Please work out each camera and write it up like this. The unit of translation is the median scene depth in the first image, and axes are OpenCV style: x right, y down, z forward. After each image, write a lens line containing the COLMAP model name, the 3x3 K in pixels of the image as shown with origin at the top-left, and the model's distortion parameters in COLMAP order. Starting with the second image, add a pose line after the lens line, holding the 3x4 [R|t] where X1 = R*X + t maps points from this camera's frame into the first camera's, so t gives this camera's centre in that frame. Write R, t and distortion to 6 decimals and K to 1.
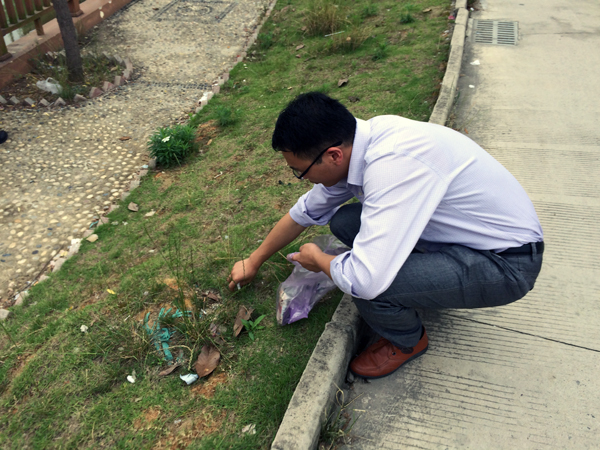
lens RADIAL K [[507.1, 0, 300.0], [0, 507.1, 225.0], [0, 0, 1]] dist [0.076738, -0.112757]
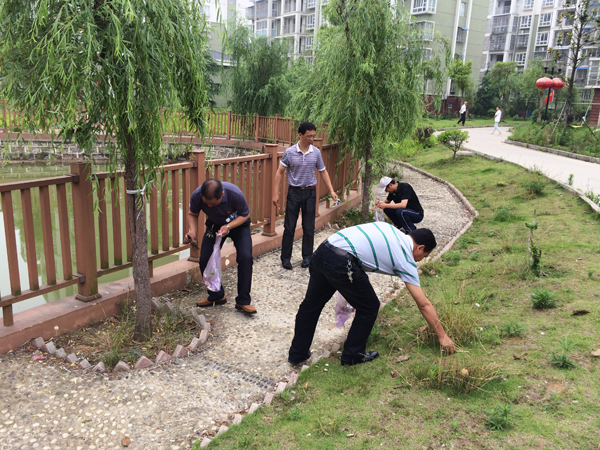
lens RADIAL K [[507.1, 0, 300.0], [0, 507.1, 225.0], [0, 0, 1]] dist [0.076738, -0.112757]
pose [[0.920127, 0.138384, -0.366356, 0.116791], [-0.276325, 0.892317, -0.356951, -0.231918], [0.277509, 0.429674, 0.859284, 0.250198]]
